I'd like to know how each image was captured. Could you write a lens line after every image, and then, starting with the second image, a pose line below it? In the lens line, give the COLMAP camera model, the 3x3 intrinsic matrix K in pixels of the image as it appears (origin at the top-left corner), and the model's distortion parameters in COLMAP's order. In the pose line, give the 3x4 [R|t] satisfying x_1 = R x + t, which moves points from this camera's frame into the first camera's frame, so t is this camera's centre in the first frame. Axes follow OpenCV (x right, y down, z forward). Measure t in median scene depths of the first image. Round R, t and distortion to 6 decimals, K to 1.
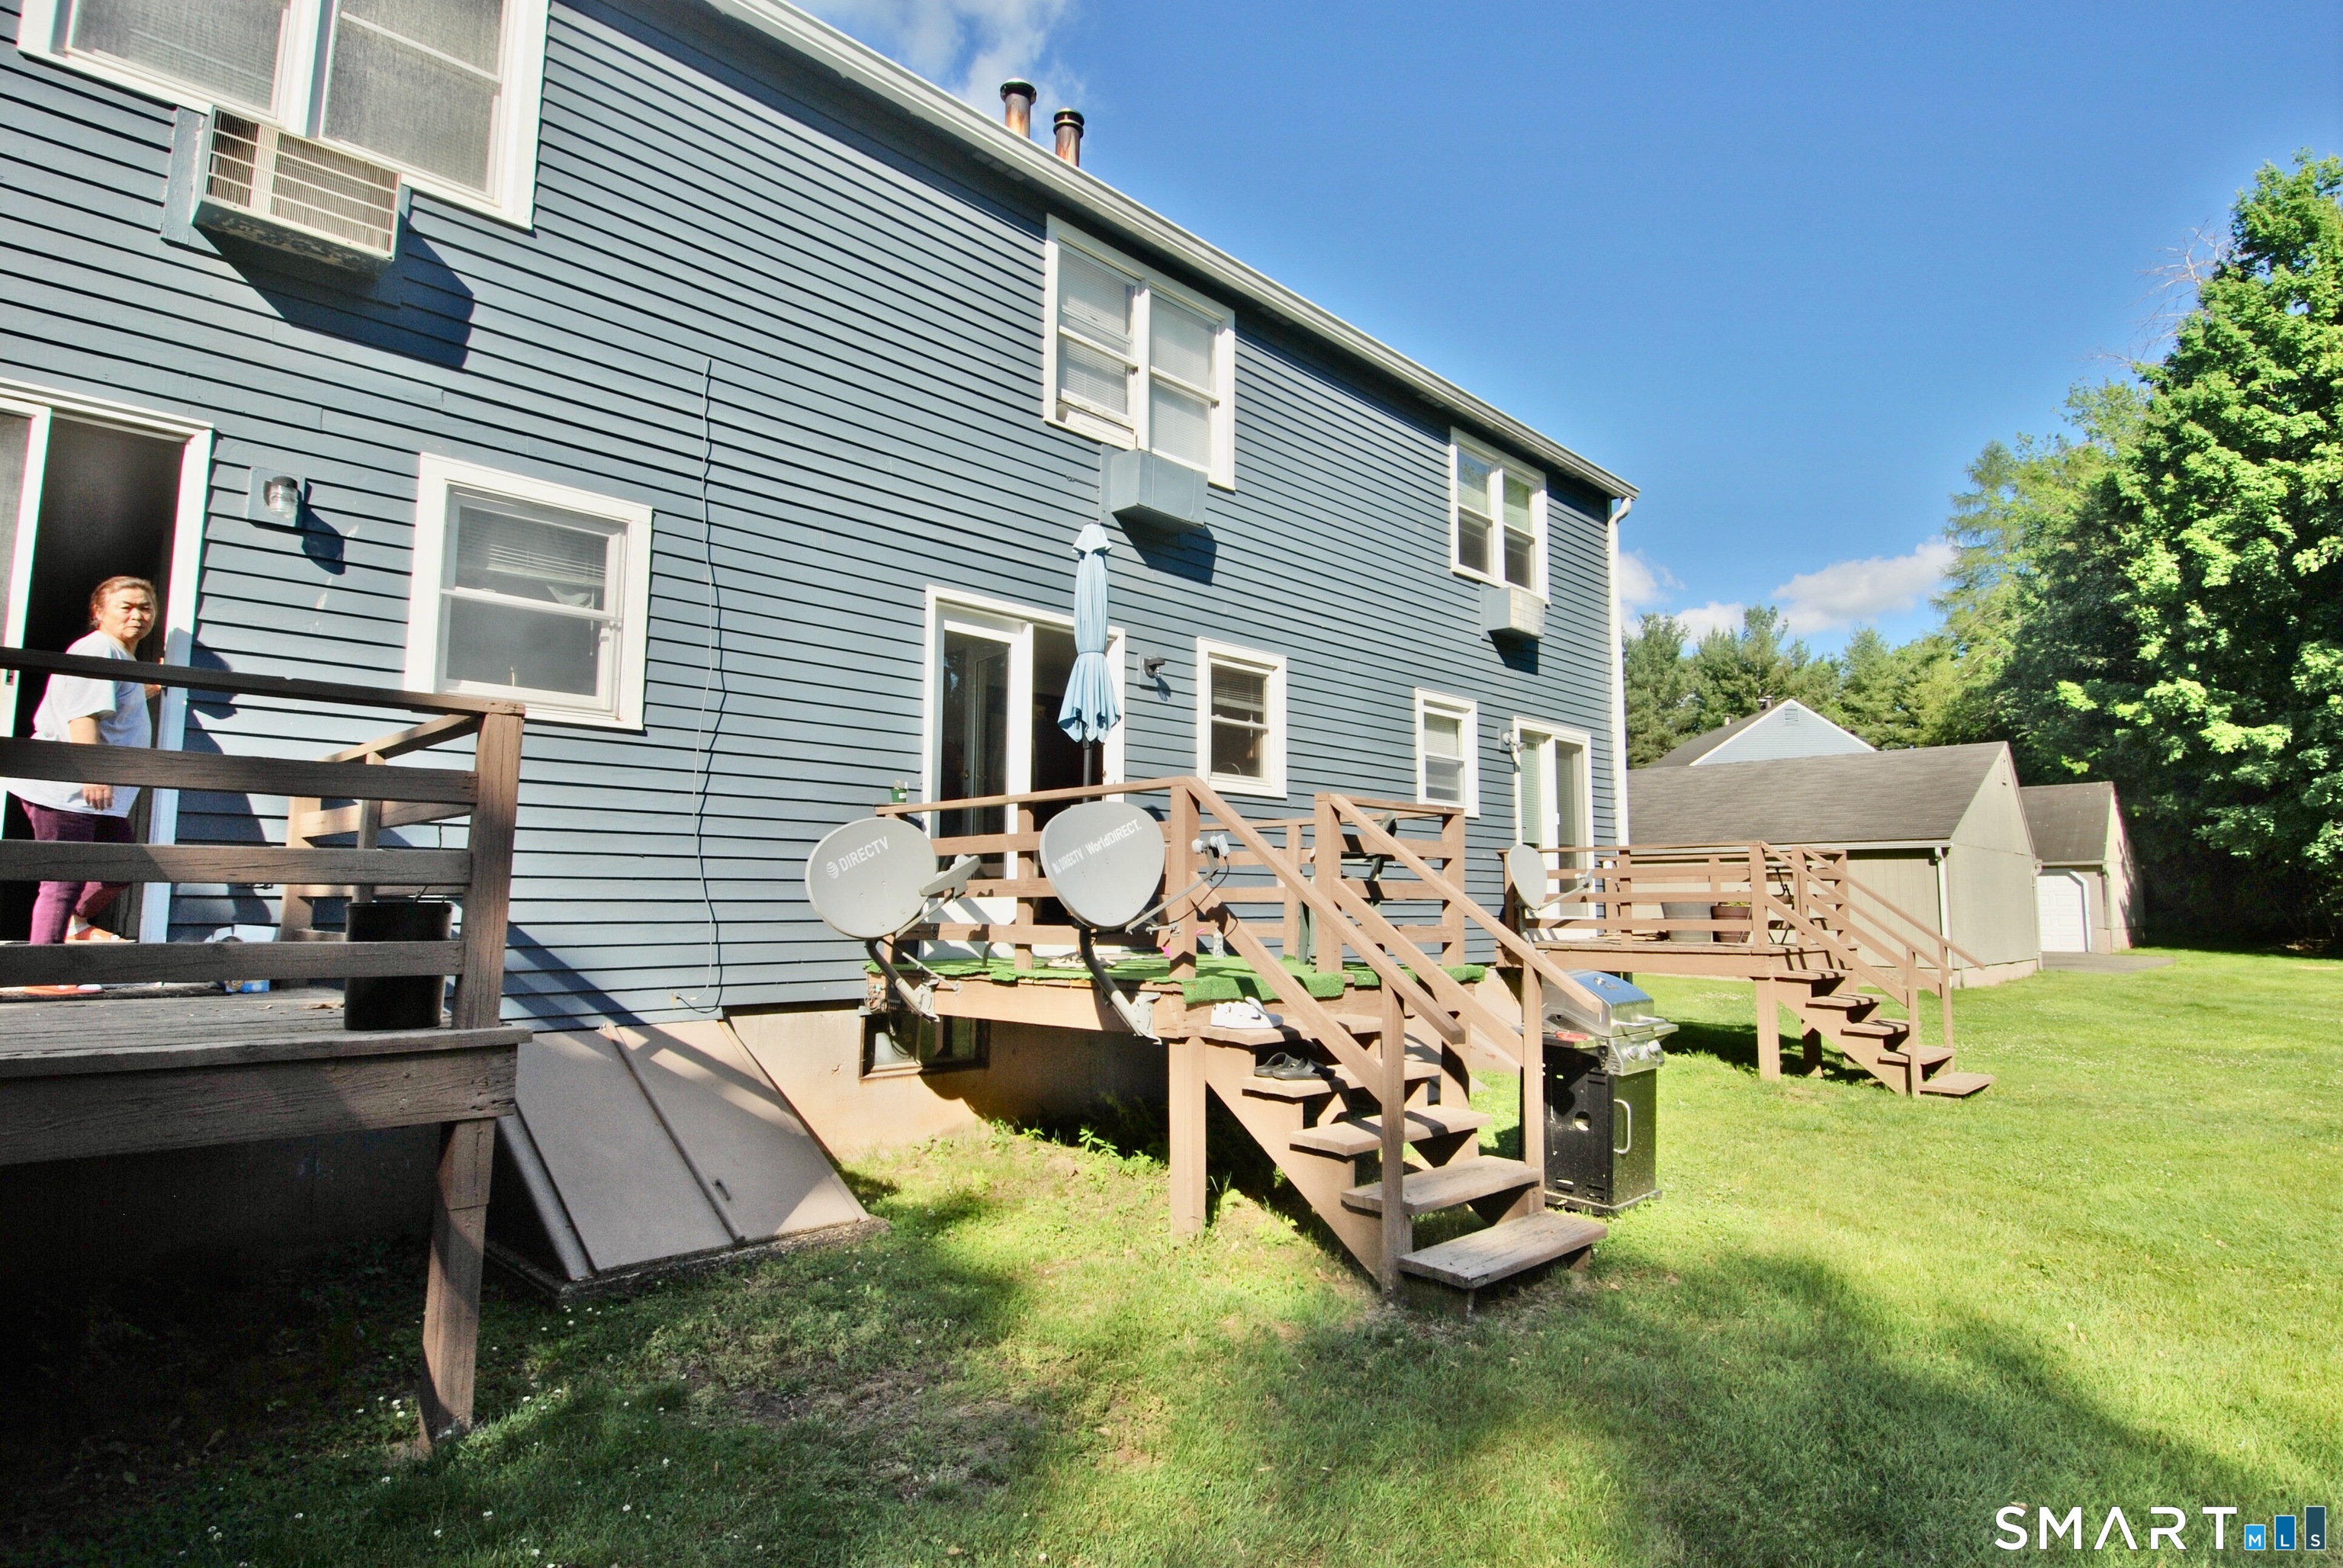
lens RADIAL K [[1234.2, 0, 1174.2], [0, 1234.2, 780.5], [0, 0, 1]] dist [0.005835, -0.002958]
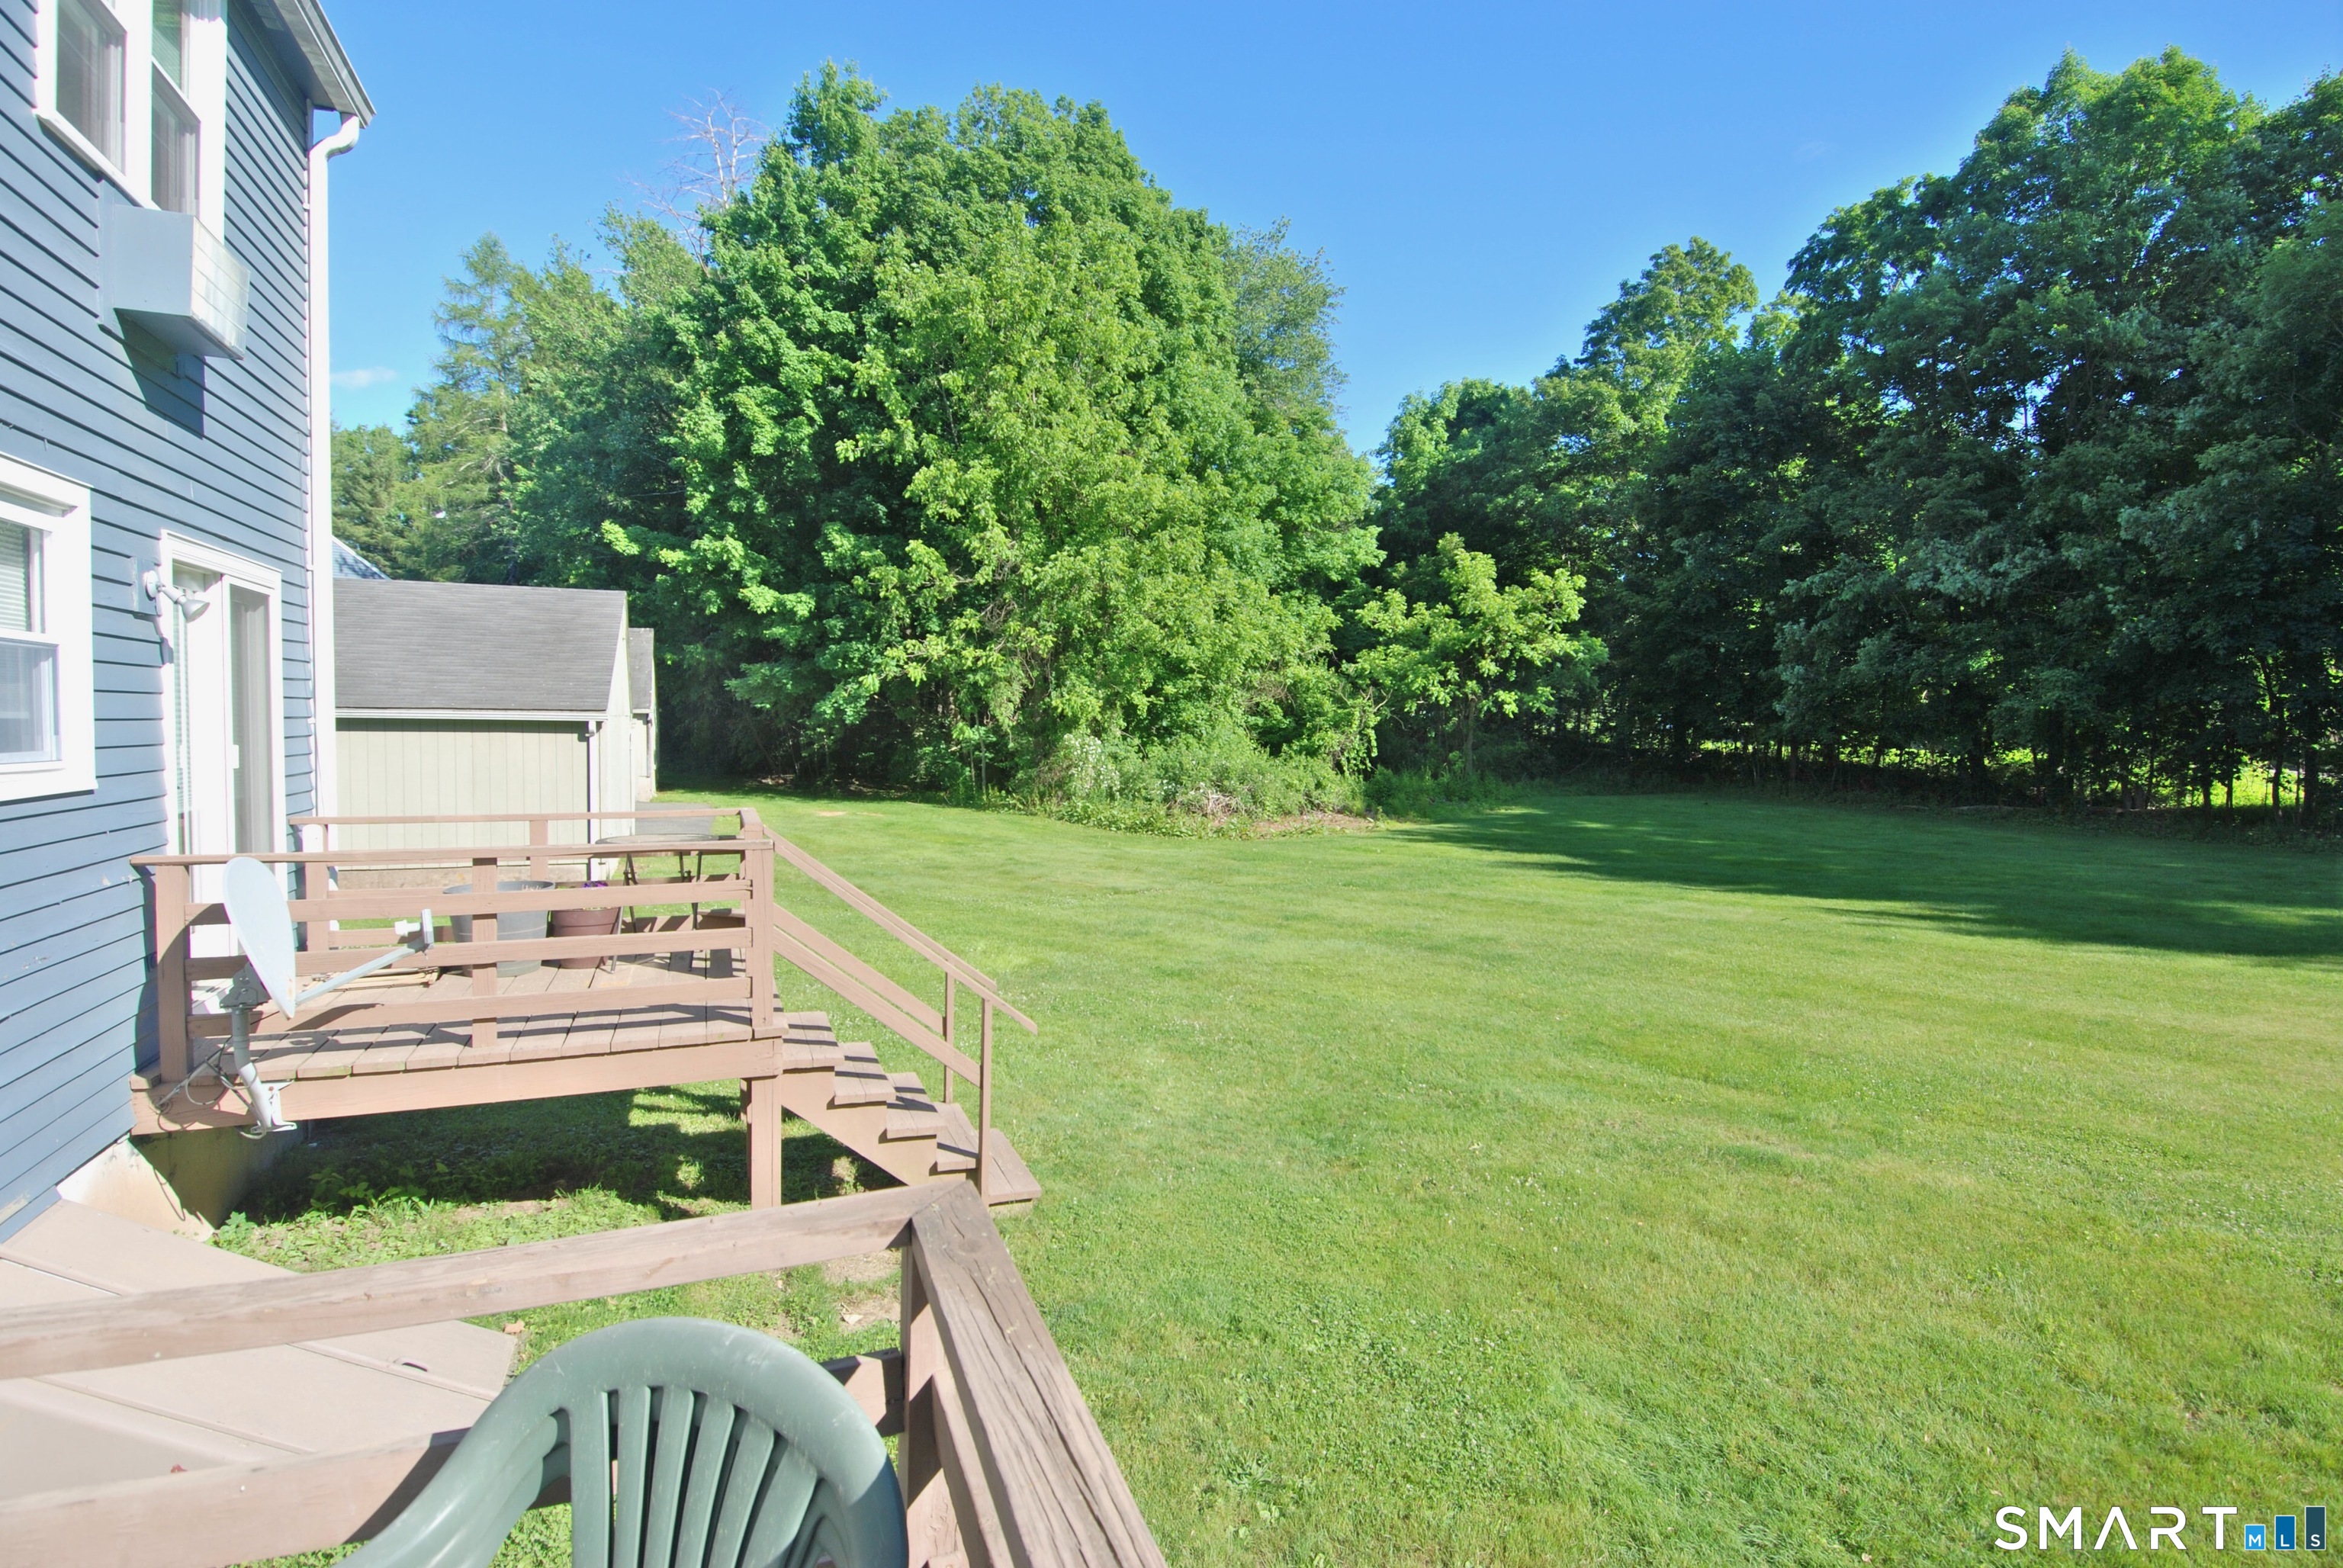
lens RADIAL K [[1234.2, 0, 1182.6], [0, 1234.2, 776.0], [0, 0, 1]] dist [0.005835, -0.002958]
pose [[0.402133, -0.044892, 0.914480, 0.009303], [-0.101145, 0.990506, 0.093102, -0.019125], [-0.909977, -0.129935, 0.393774, 0.218570]]
